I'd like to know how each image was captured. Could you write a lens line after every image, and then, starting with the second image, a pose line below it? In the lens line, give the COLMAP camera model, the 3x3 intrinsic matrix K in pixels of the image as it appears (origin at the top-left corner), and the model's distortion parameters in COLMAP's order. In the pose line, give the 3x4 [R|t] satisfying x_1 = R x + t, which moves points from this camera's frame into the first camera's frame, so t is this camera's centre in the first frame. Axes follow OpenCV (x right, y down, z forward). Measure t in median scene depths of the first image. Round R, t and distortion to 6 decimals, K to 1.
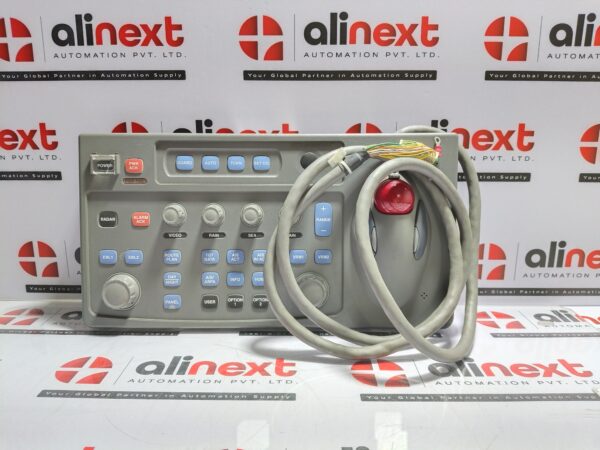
lens RADIAL K [[475.0, 0, 300.0], [0, 475.0, 225.0], [0, 0, 1]] dist [-0.002453, -0.011183]
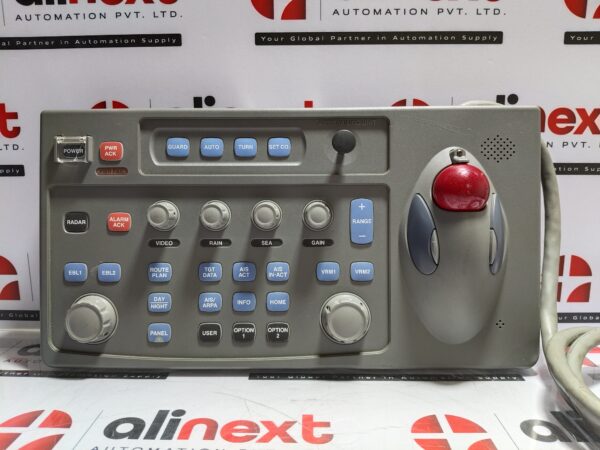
lens RADIAL K [[482.3, 0, 300.0], [0, 482.3, 225.0], [0, 0, 1]] dist [-0.028954, 0.003405]
pose [[0.999892, -0.004823, -0.013892, -0.037960], [0.004083, 0.998596, -0.052818, 0.033898], [0.014127, 0.052755, 0.998508, 0.243265]]
